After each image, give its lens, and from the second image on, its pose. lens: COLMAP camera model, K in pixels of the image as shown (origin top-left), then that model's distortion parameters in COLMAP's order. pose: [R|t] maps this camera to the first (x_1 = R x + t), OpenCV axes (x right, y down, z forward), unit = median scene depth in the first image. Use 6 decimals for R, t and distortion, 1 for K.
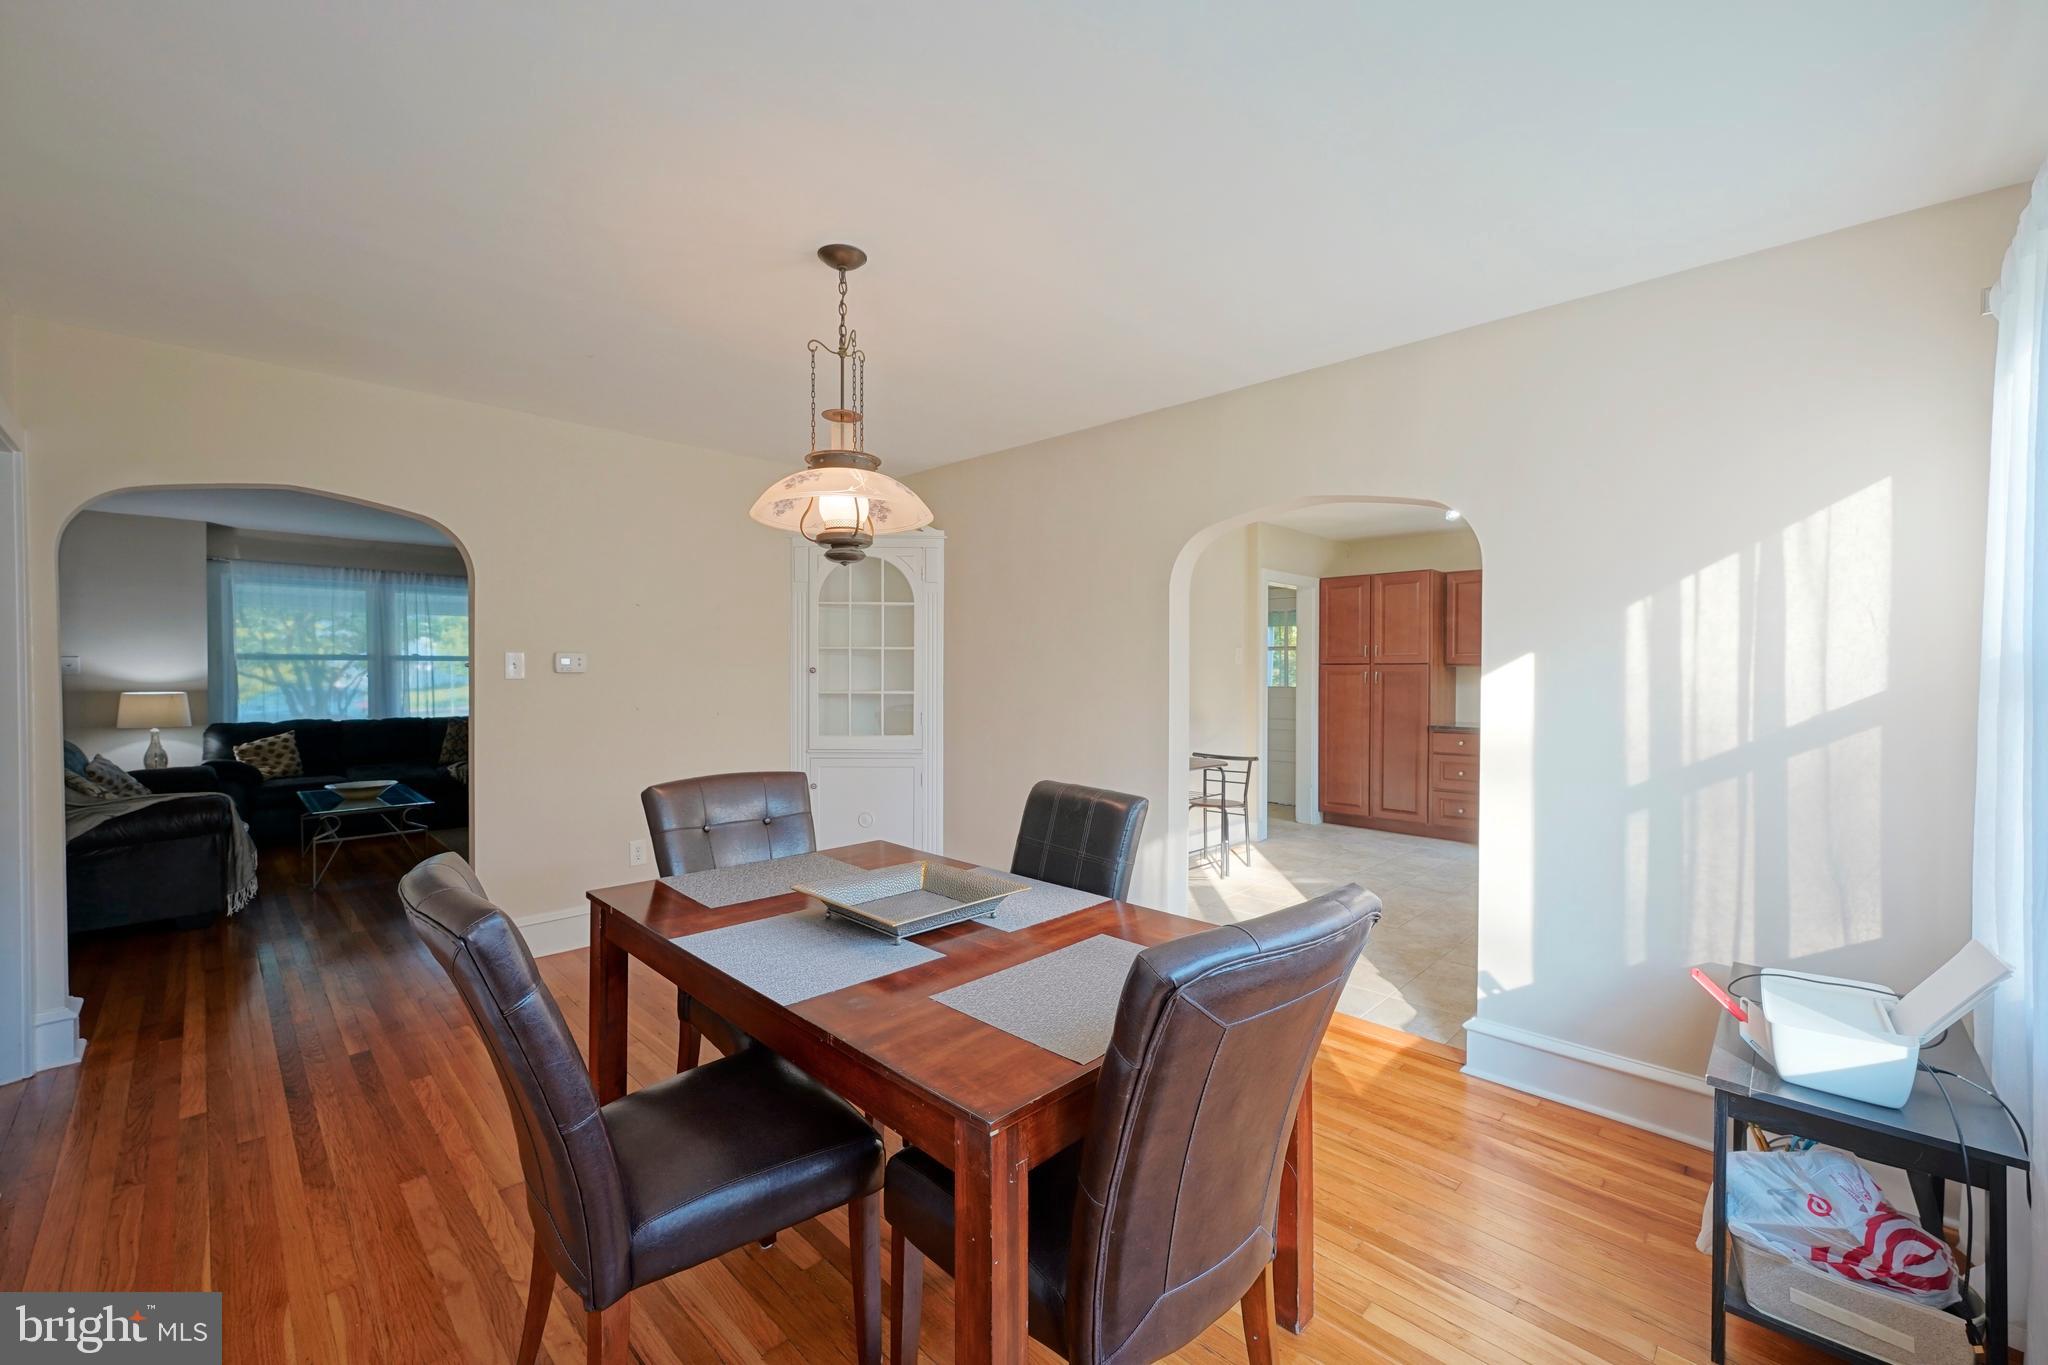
lens RADIAL K [[825.2, 0, 1020.4], [0, 825.2, 679.1], [0, 0, 1]] dist [0.000151, -0.000113]
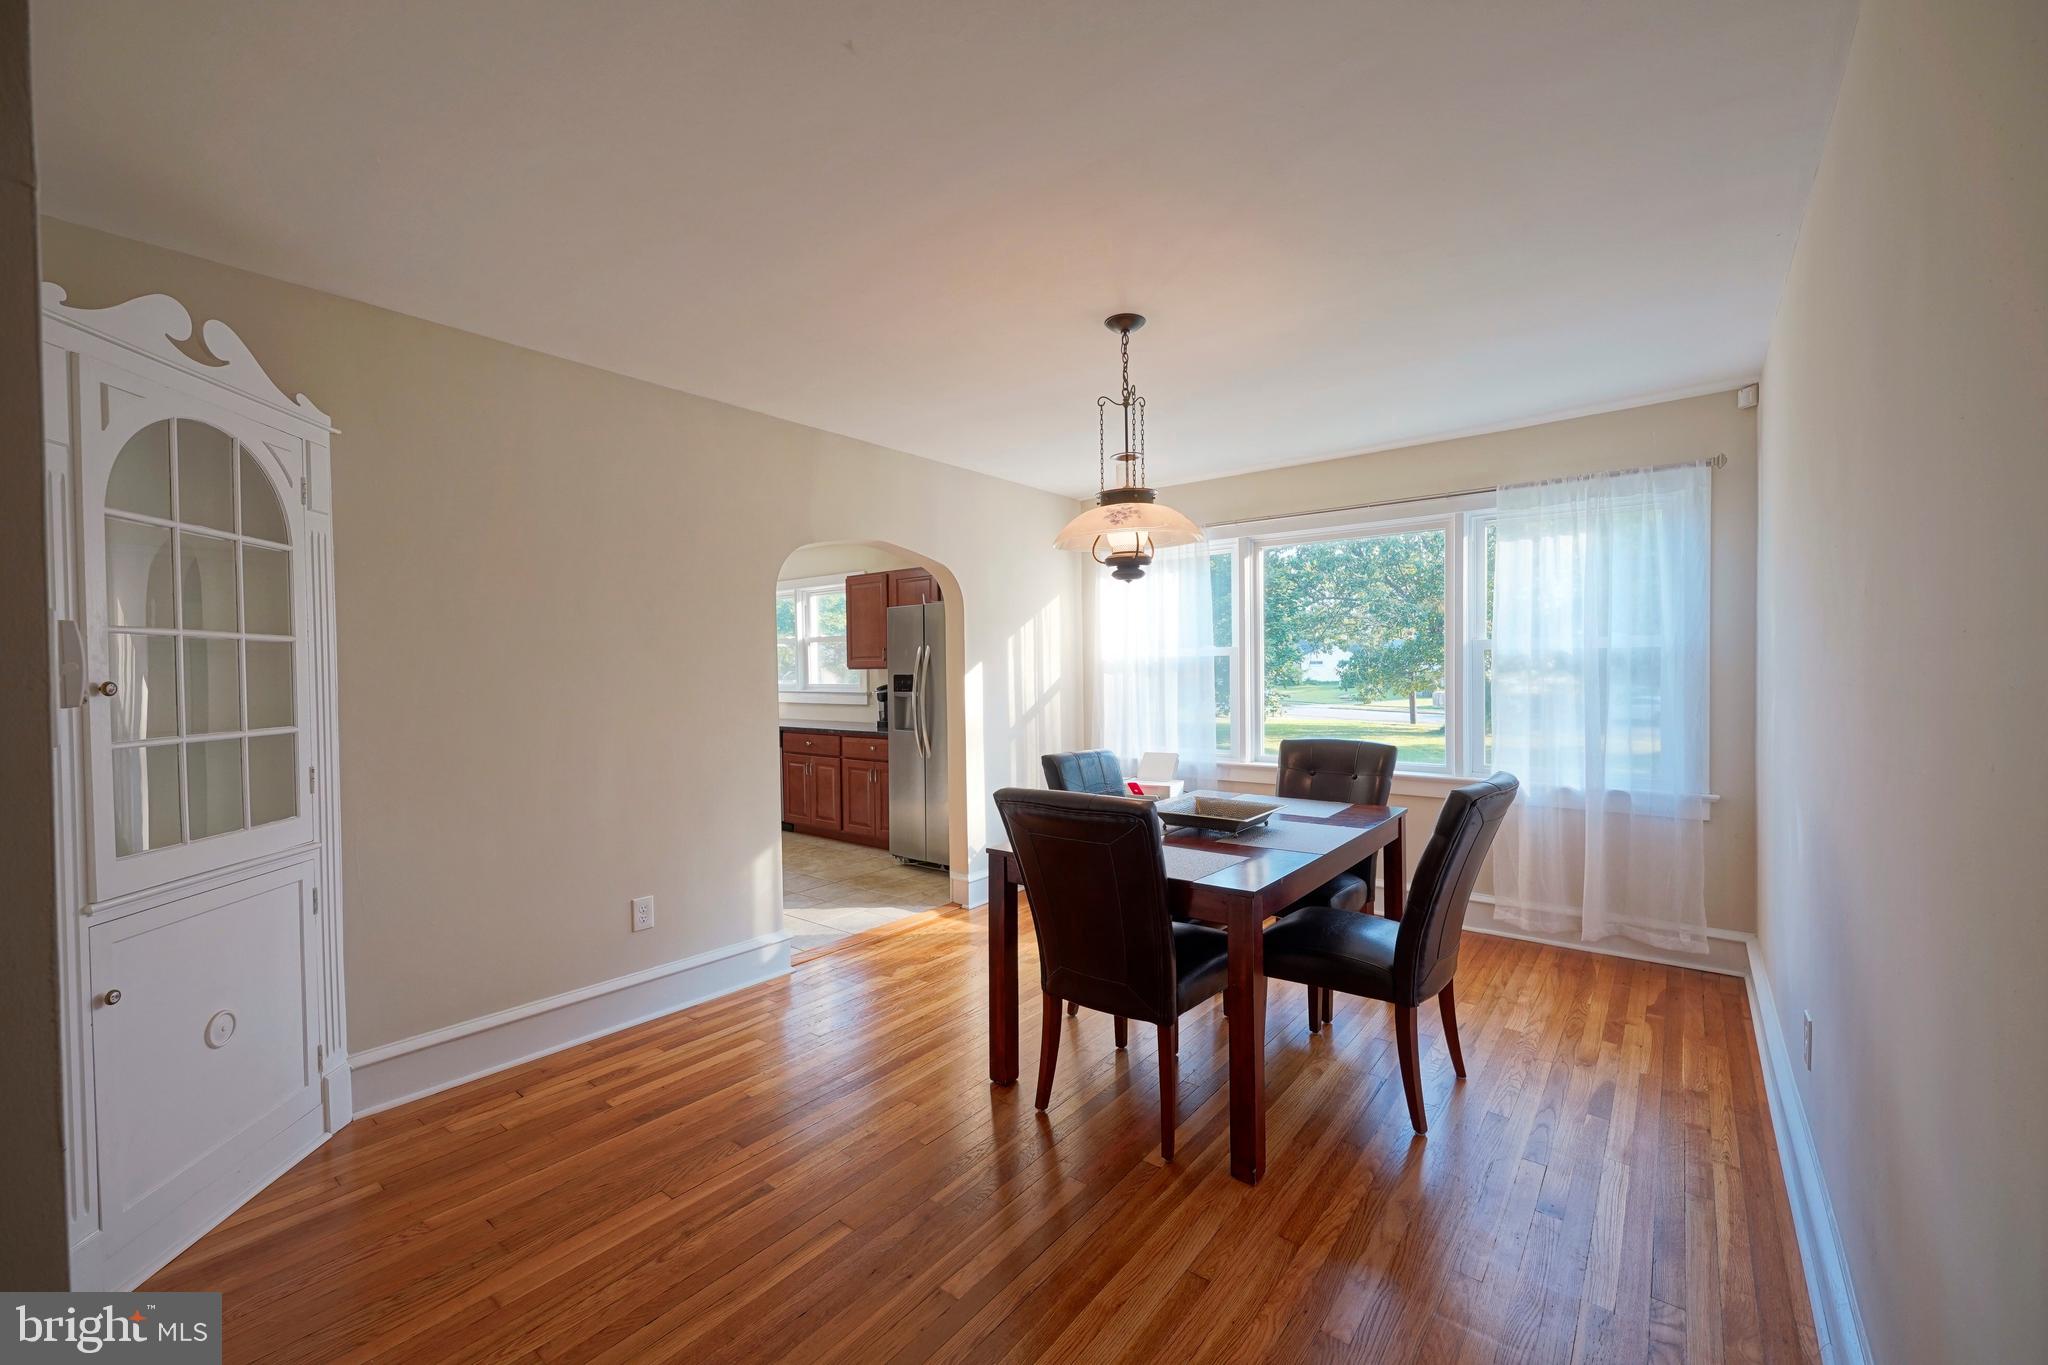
lens RADIAL K [[825.2, 0, 1020.4], [0, 825.2, 679.1], [0, 0, 1]] dist [0.000151, -0.000113]
pose [[-0.102730, -0.014239, 0.994607, -0.493292], [0.025715, 0.999525, 0.016966, -0.008689], [-0.994377, 0.027319, -0.102315, 0.456166]]
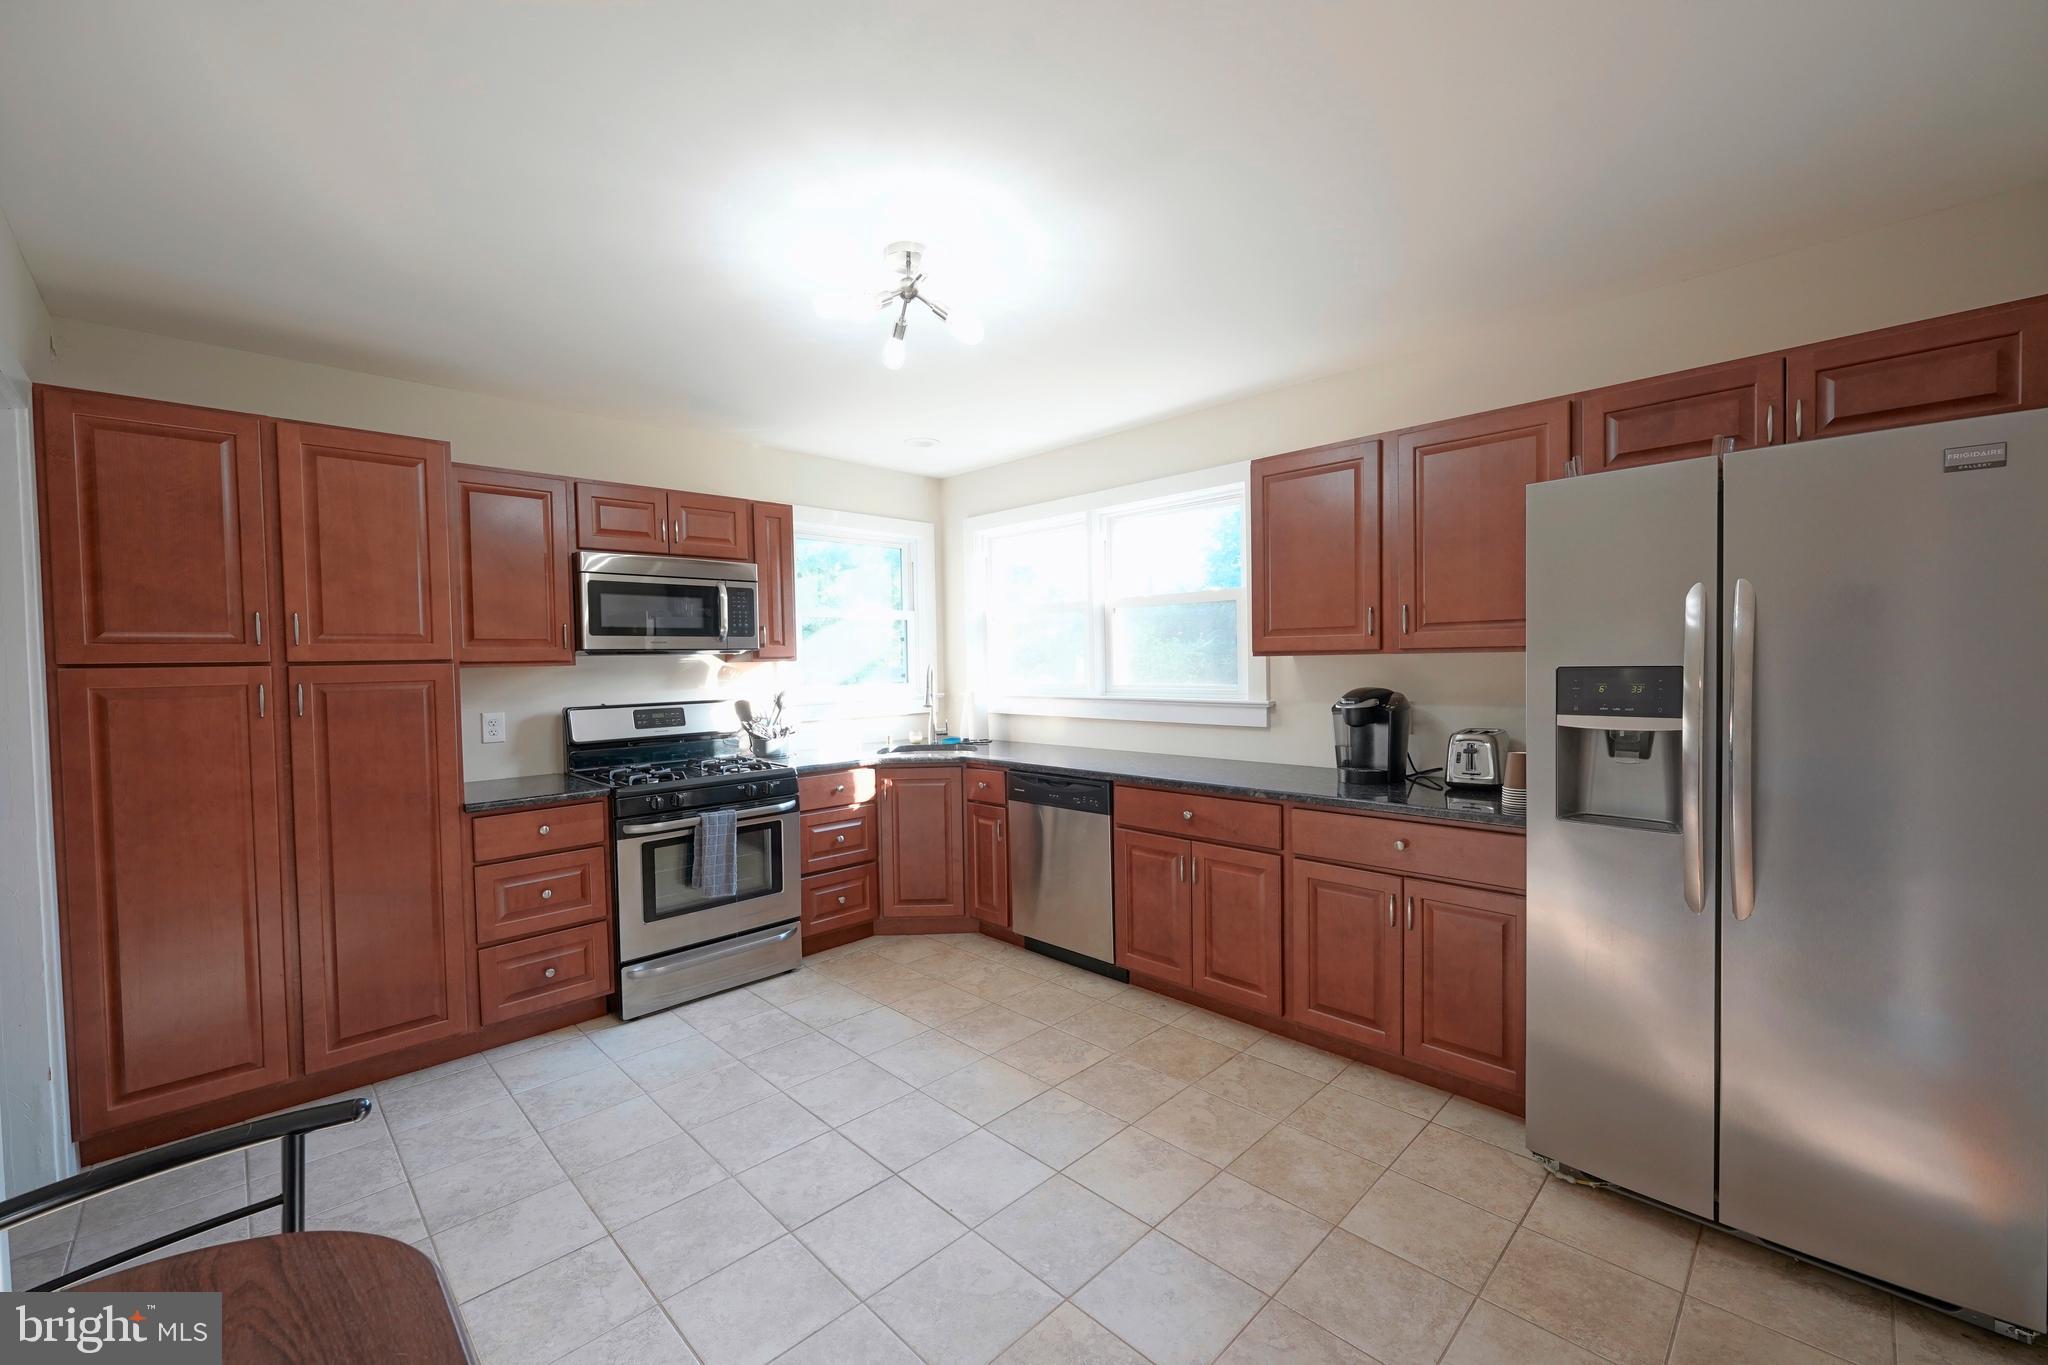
lens RADIAL K [[825.2, 0, 1020.4], [0, 825.2, 679.1], [0, 0, 1]] dist [0.000151, -0.000113]
pose [[0.018123, -0.024411, 0.999538, 0.068573], [0.029267, 0.999286, 0.023874, -0.011065], [-0.999407, 0.028821, 0.018824, 0.696921]]
